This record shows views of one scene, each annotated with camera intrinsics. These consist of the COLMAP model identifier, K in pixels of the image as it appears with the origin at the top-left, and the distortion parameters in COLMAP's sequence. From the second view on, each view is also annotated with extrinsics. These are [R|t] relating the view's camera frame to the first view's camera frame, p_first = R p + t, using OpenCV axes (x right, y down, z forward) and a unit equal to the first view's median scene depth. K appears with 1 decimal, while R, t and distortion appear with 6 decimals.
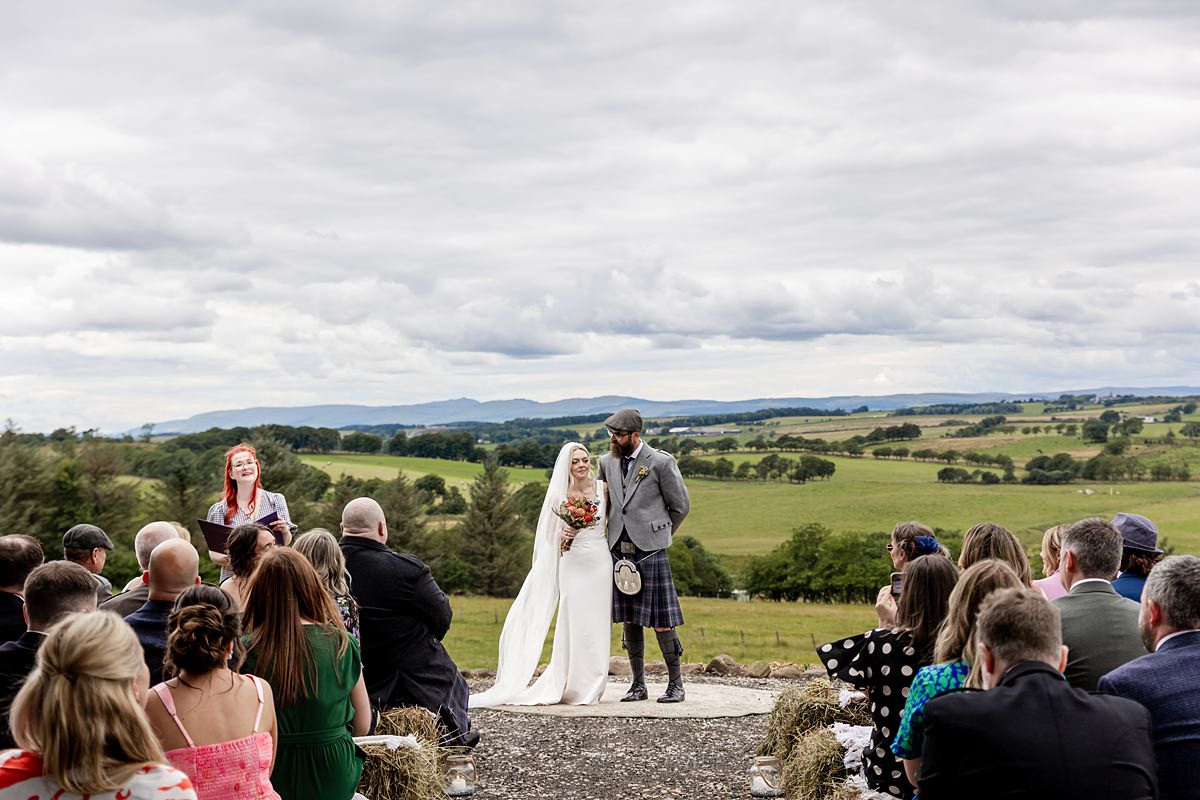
lens RADIAL K [[5864.9, 0, 595.6], [0, 5864.9, 404.9], [0, 0, 1]] dist [0.415905, 0.000000]
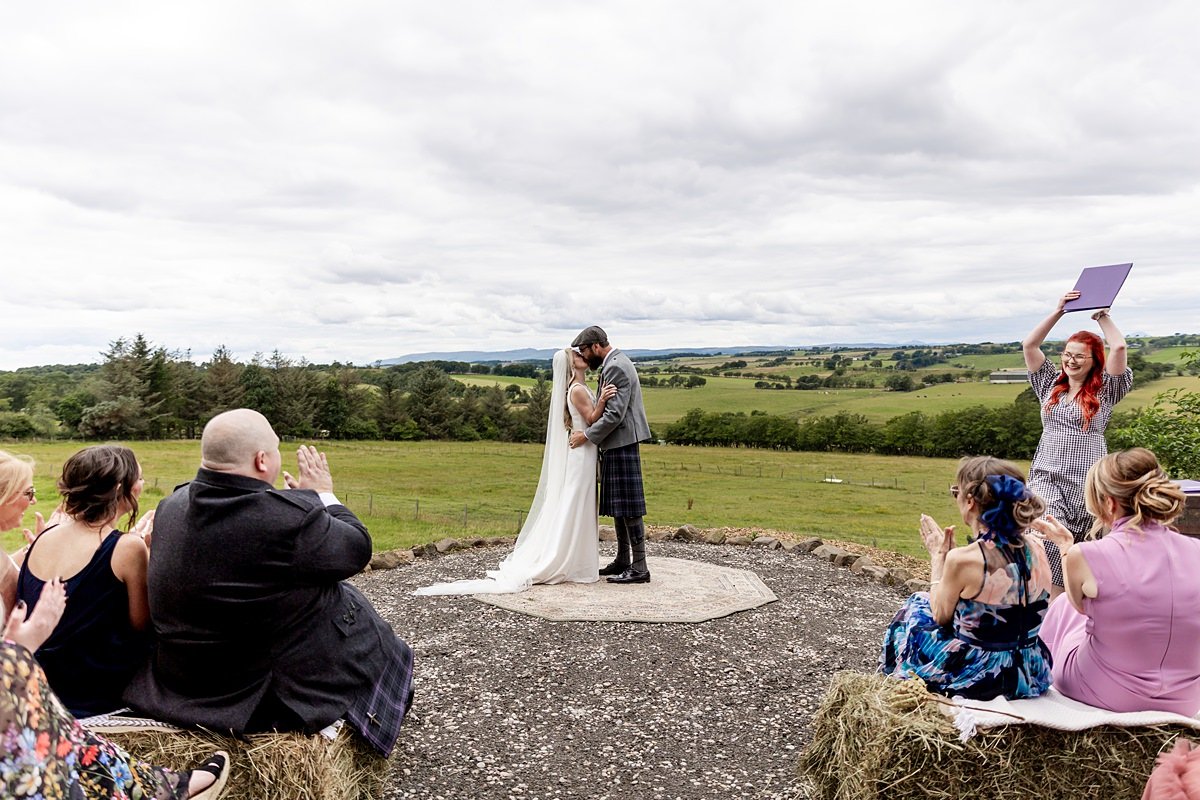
lens RADIAL K [[5864.9, 0, 600.0], [0, 5864.9, 396.7], [0, 0, 1]] dist [0.415905, 0.000000]
pose [[0.999996, 0.002192, 0.001958, -0.001288], [-0.002218, 0.999909, 0.013303, -0.011647], [-0.001929, -0.013307, 0.999910, -1.097478]]
